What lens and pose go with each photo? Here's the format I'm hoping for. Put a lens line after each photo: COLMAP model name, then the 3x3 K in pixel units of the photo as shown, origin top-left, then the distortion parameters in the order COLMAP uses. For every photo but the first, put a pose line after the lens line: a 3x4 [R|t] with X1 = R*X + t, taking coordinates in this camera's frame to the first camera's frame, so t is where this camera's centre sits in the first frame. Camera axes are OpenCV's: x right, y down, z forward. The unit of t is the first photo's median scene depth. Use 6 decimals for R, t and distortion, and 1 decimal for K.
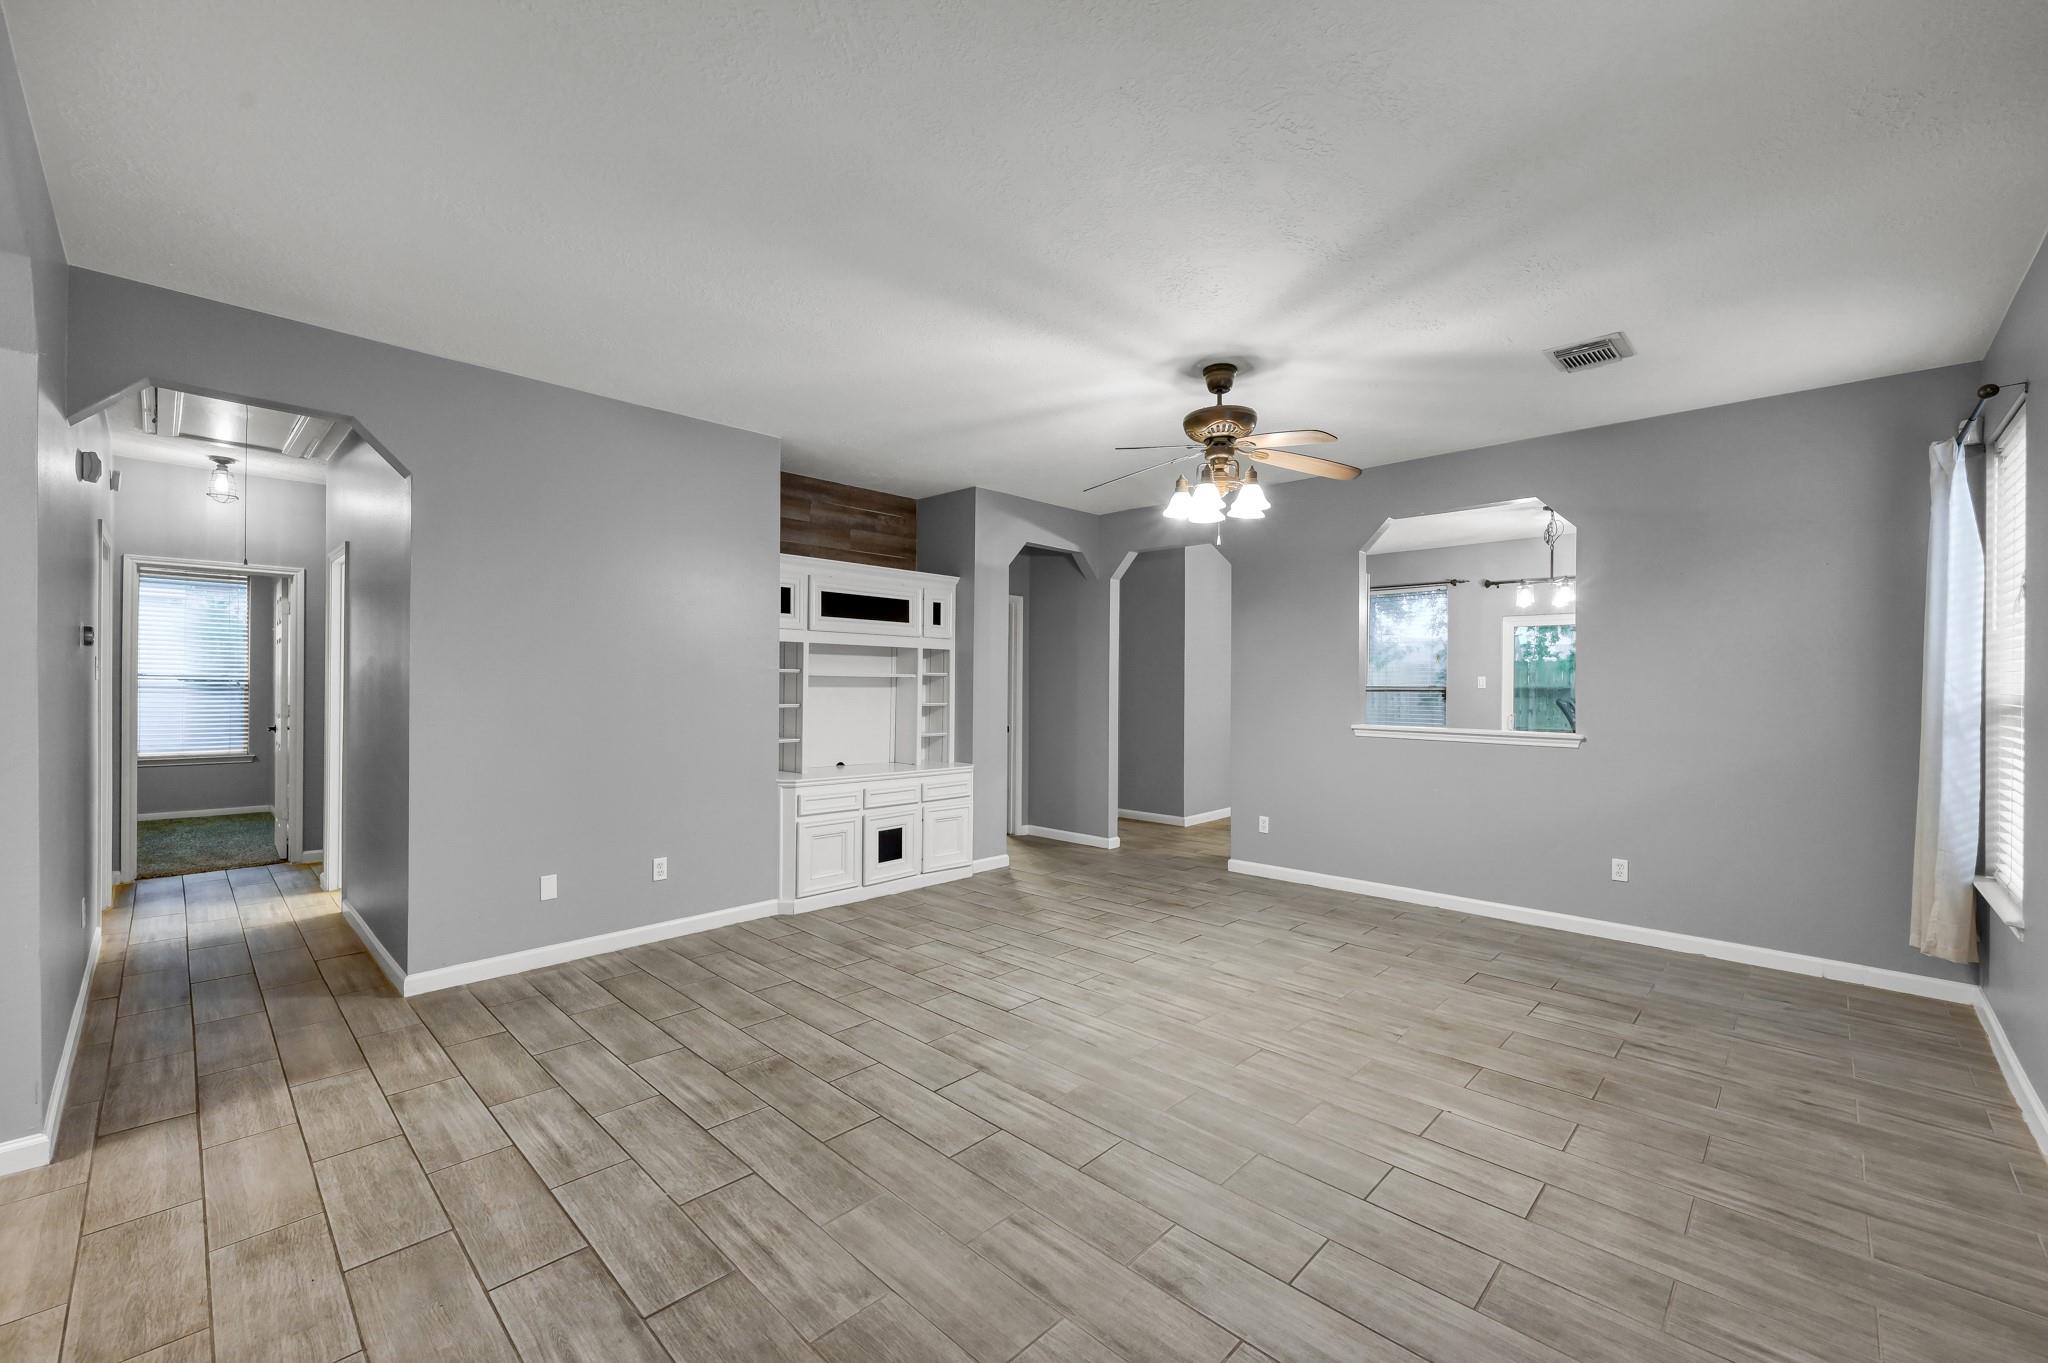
lens RADIAL K [[834.0, 0, 1024.0], [0, 834.0, 681.5], [0, 0, 1]] dist [0.001529, 0.000378]
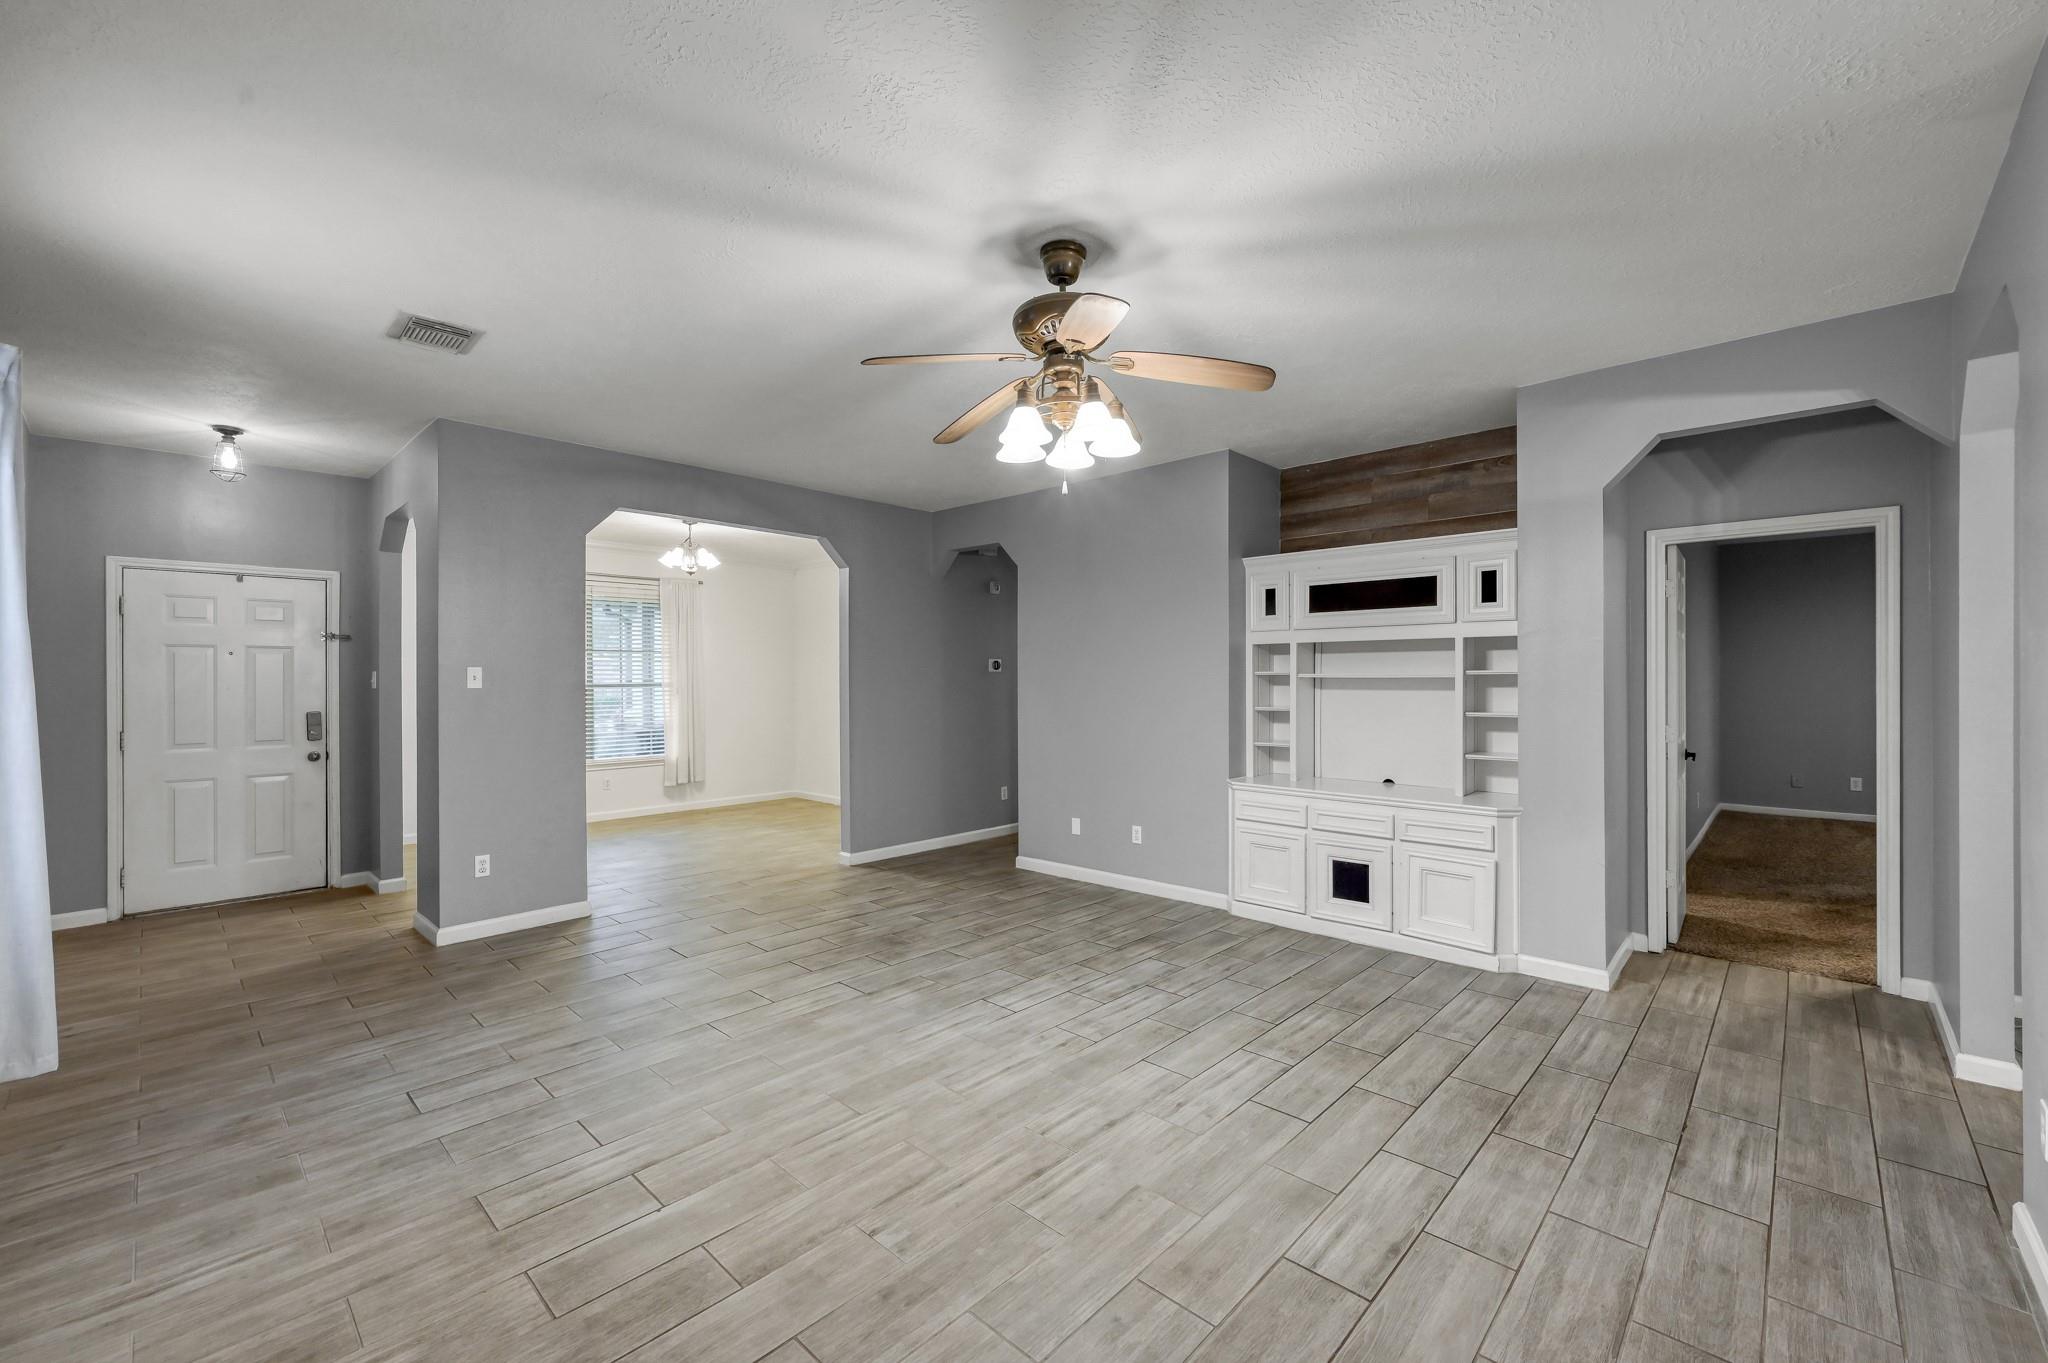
lens RADIAL K [[825.0, 0, 1024.0], [0, 825.0, 681.5], [0, 0, 1]] dist [-0.001108, -0.000095]
pose [[0.010315, -0.006123, -0.999928, 0.880116], [0.007368, 0.999955, -0.006047, 0.000289], [0.999920, -0.007305, 0.010360, 0.897253]]
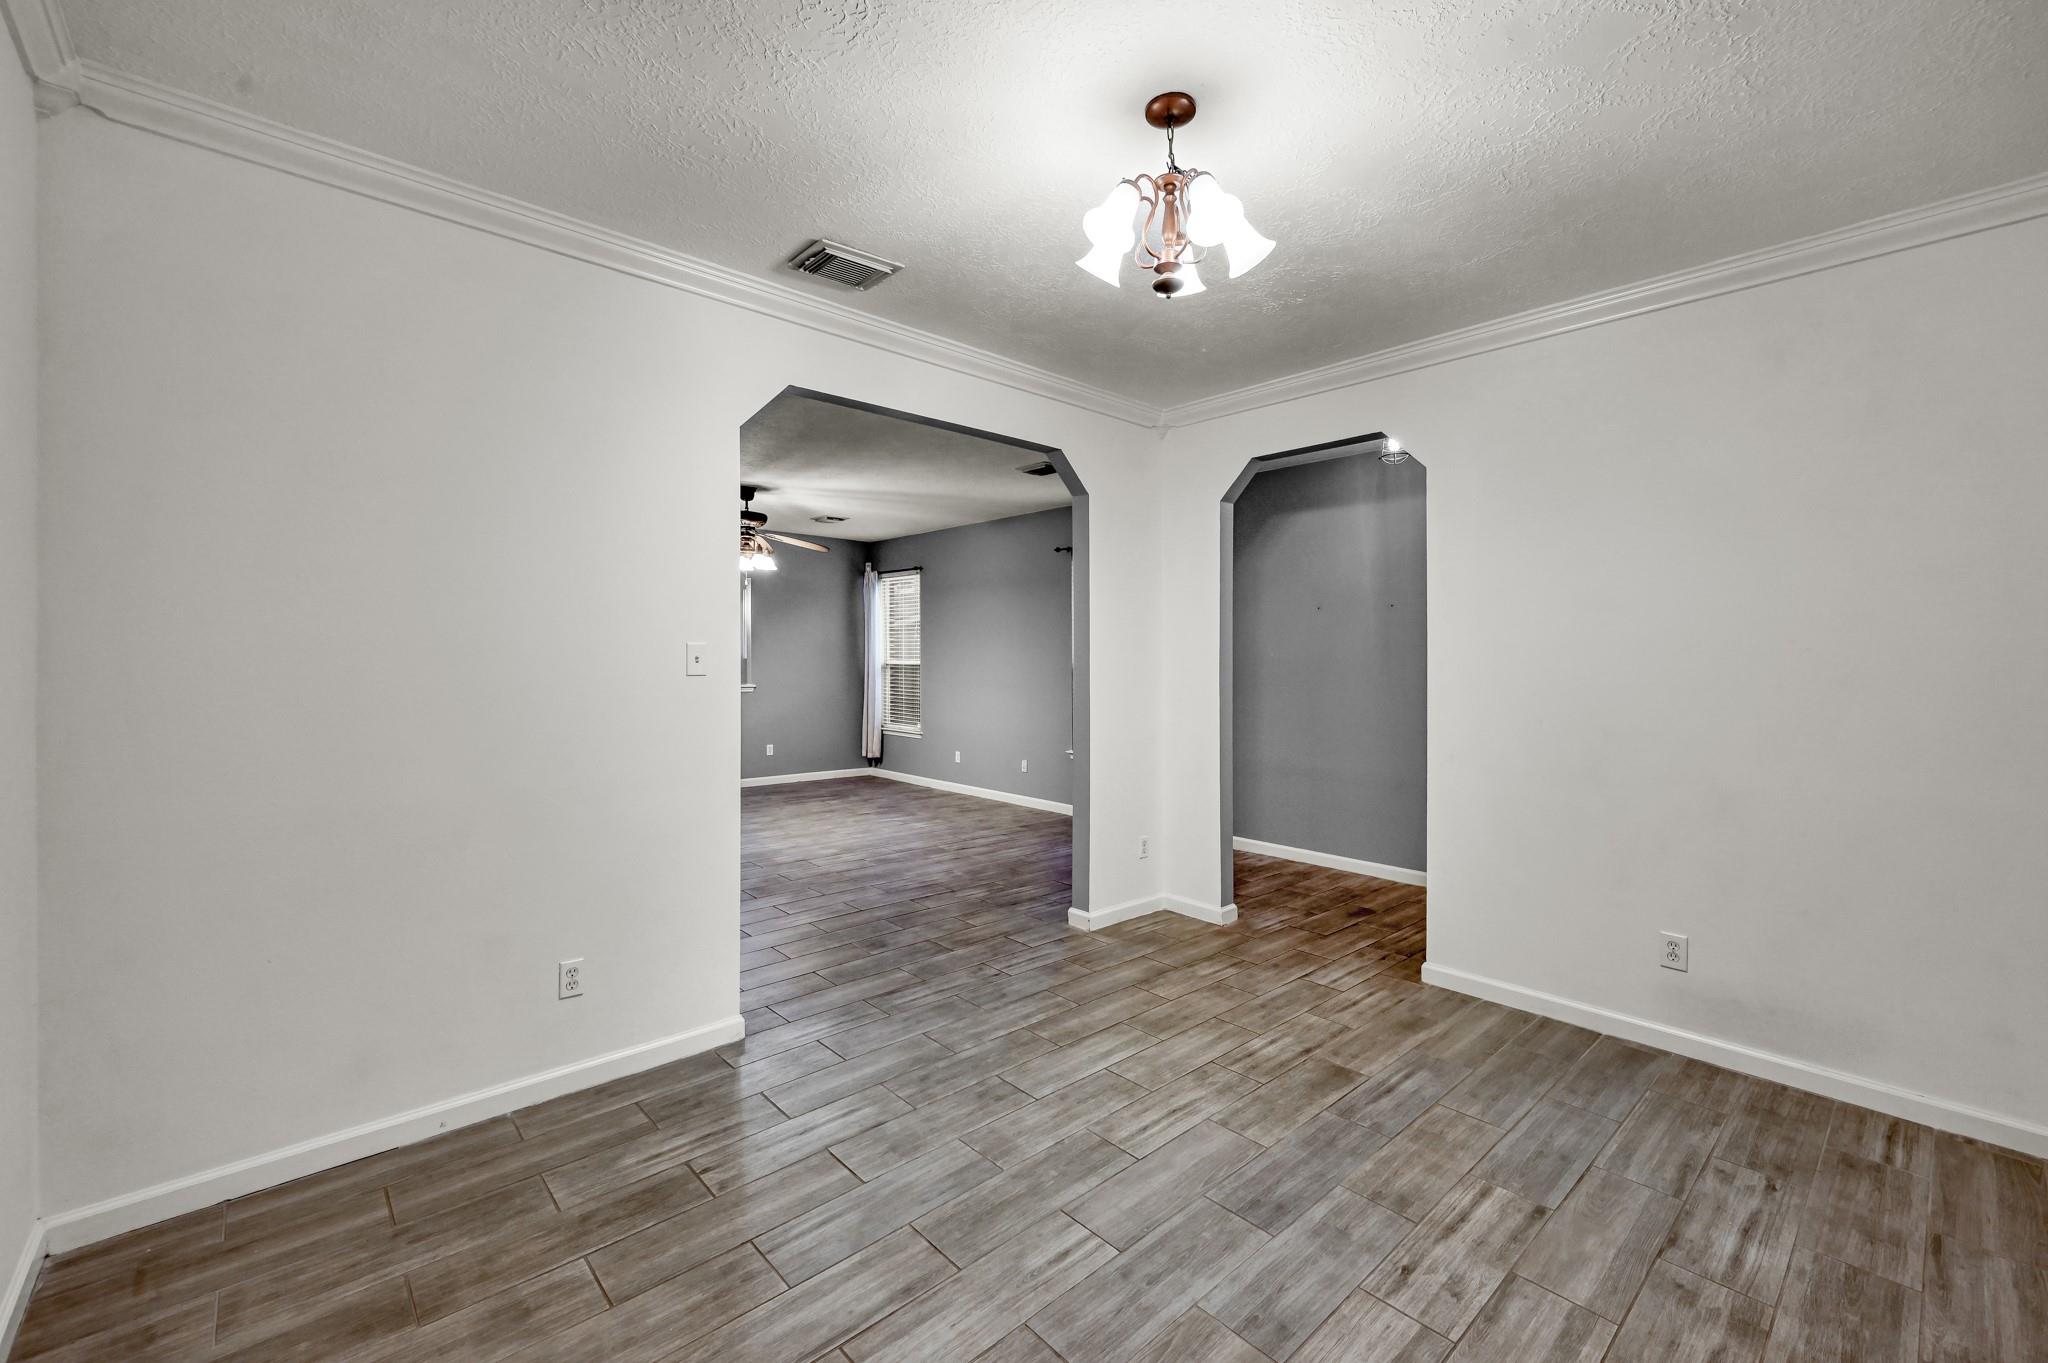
lens RADIAL K [[834.0, 0, 1024.0], [0, 834.0, 681.5], [0, 0, 1]] dist [0.001529, 0.000378]
pose [[0.072906, -0.025091, 0.997023, -1.450470], [-0.002569, 0.999675, 0.025346, 0.001642], [-0.997336, -0.004409, 0.072817, 0.260599]]
